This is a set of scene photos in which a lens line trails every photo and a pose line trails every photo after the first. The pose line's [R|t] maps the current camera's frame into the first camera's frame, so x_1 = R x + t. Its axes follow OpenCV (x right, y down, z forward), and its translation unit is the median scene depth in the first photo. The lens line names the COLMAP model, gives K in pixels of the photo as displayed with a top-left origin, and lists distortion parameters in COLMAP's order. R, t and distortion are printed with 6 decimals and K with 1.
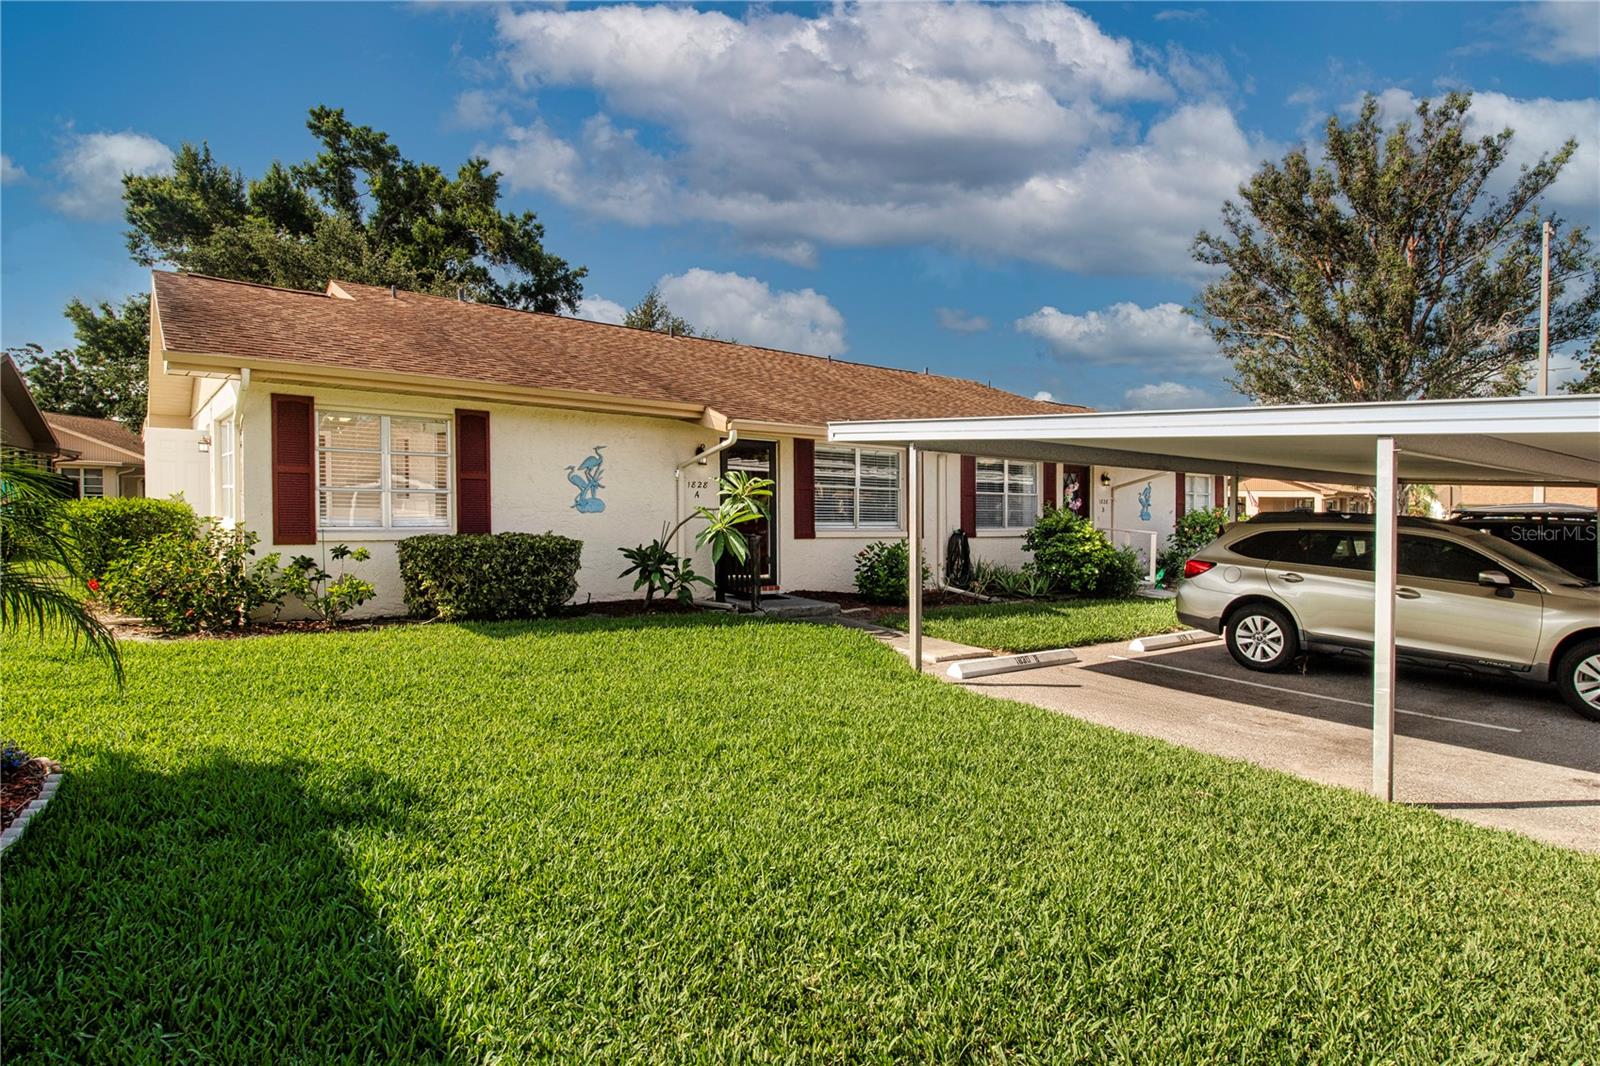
lens RADIAL K [[885.0, 0, 800.0], [0, 885.0, 533.0], [0, 0, 1]] dist [-0.003866, -0.001100]
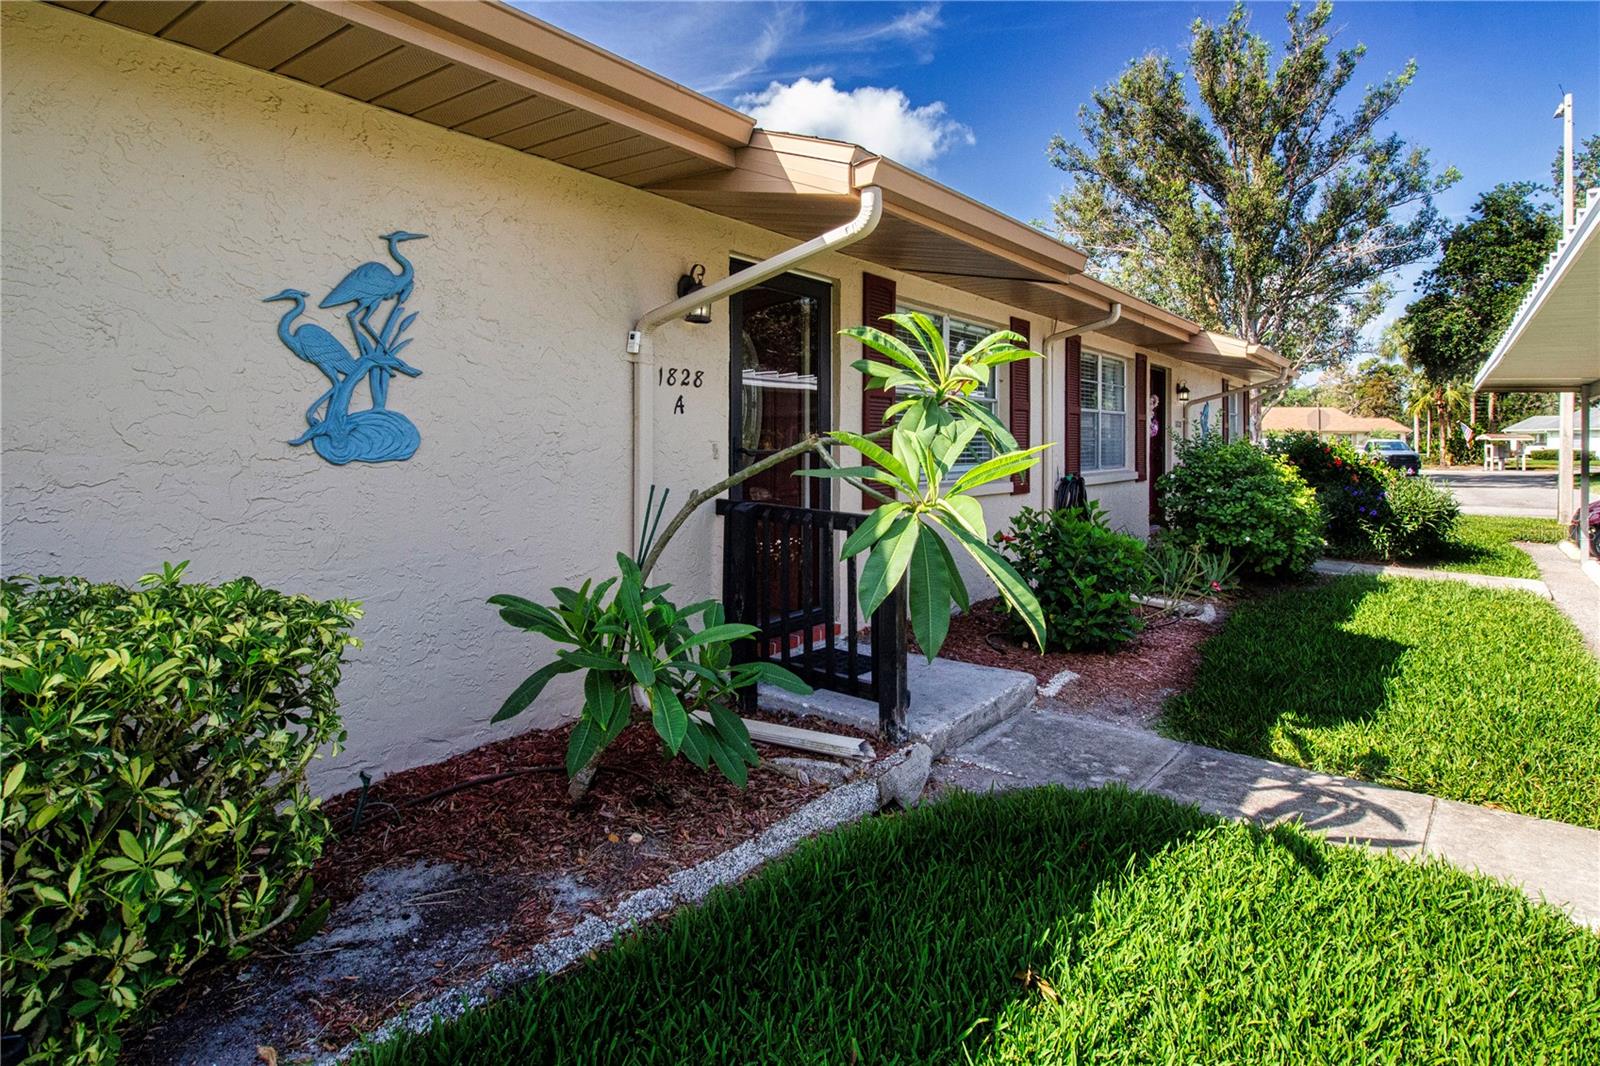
lens RADIAL K [[875.0, 0, 805.1], [0, 875.0, 406.2], [0, 0, 1]] dist [-0.002404, -0.000547]
pose [[0.960636, -0.005439, 0.277757, -0.151479], [0.024478, 0.997577, -0.065125, -0.016463], [-0.276729, 0.069360, 0.958441, 0.583922]]
